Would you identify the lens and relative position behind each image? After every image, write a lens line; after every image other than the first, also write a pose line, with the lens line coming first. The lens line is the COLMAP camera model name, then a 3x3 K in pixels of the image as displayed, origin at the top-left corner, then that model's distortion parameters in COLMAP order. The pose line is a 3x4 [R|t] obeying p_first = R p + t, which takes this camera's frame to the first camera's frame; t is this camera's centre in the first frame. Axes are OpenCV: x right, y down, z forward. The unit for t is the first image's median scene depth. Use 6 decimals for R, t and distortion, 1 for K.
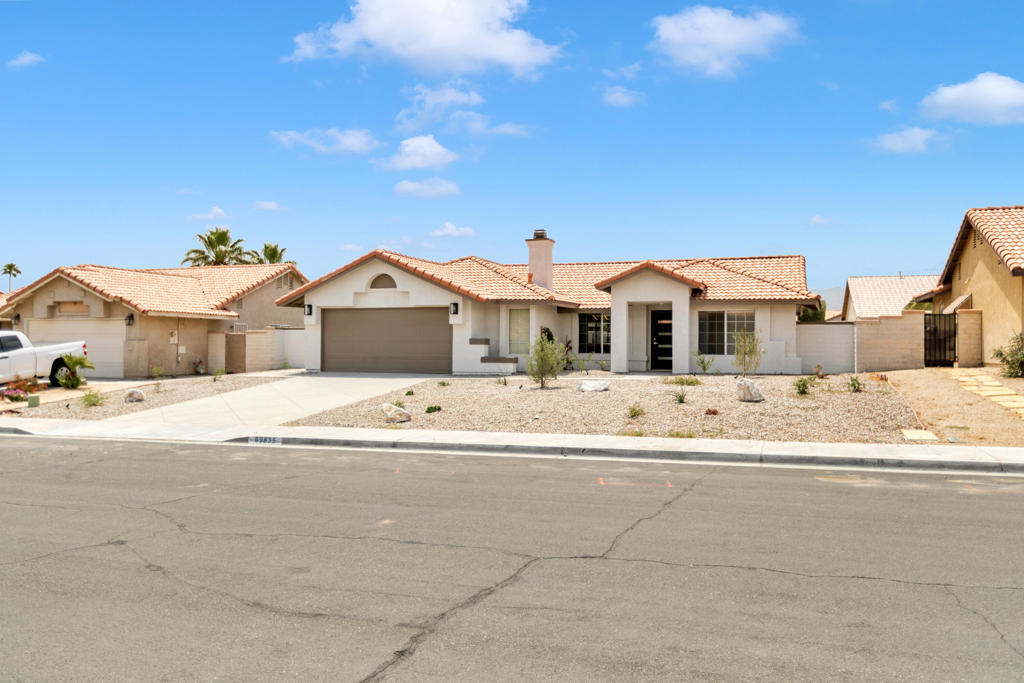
lens RADIAL K [[771.6, 0, 509.6], [0, 771.6, 339.8], [0, 0, 1]] dist [0.006704, -0.005306]
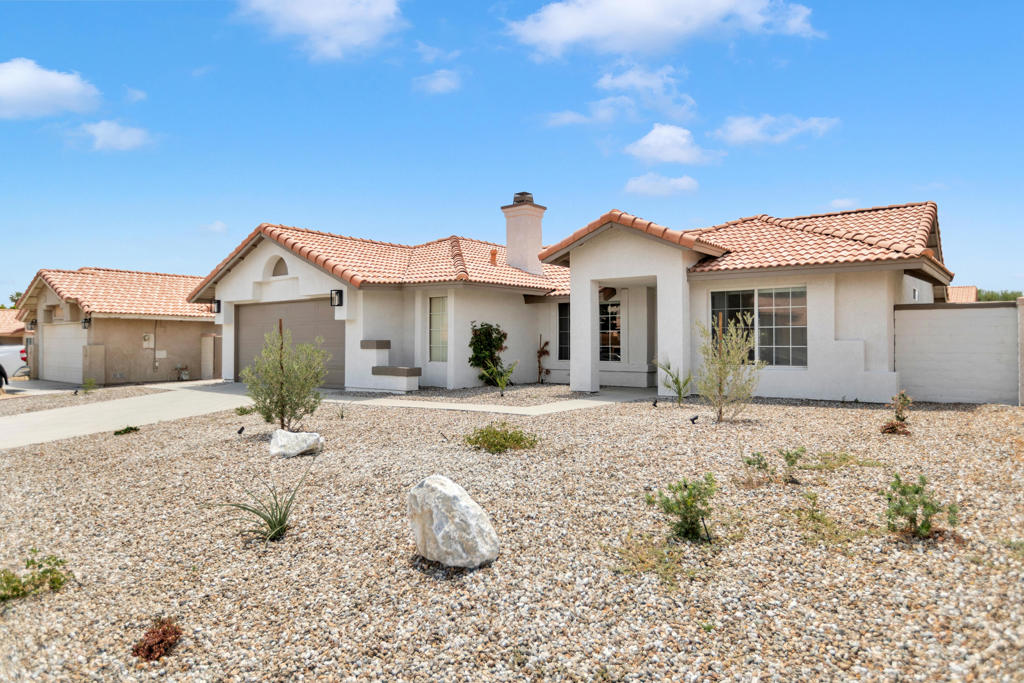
lens RADIAL K [[622.4, 0, 512.0], [0, 622.4, 341.5], [0, 0, 1]] dist [-0.024234, 0.000247]
pose [[0.948375, -0.006906, -0.317077, 0.251773], [0.007571, 0.999971, 0.000864, -0.000103], [0.317062, -0.003220, 0.948399, 0.496576]]
